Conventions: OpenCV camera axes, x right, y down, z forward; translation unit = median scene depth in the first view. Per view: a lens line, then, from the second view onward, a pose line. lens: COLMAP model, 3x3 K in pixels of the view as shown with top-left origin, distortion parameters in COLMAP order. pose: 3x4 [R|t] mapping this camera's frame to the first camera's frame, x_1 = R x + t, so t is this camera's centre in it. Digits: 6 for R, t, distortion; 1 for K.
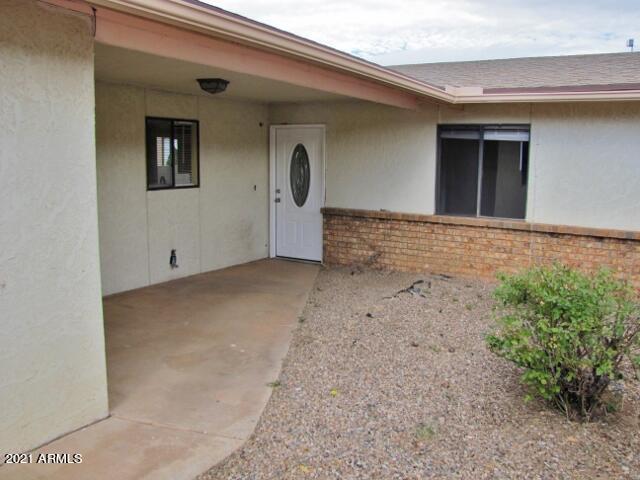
lens RADIAL K [[539.6, 0, 320.0], [0, 539.6, 240.0], [0, 0, 1]] dist [-0.119791, 0.010652]
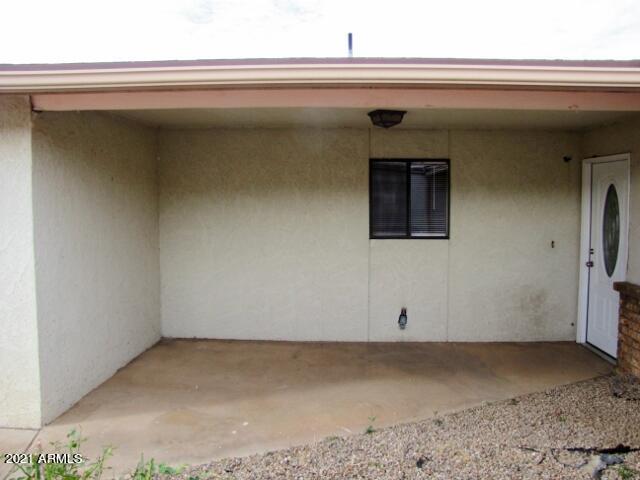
lens RADIAL K [[539.6, 0, 320.0], [0, 539.6, 240.0], [0, 0, 1]] dist [-0.119791, 0.010652]
pose [[0.500499, 0.059125, -0.863716, 0.405559], [-0.125854, 0.992036, -0.005020, -0.069783], [0.856541, 0.111214, 0.503954, 0.424680]]
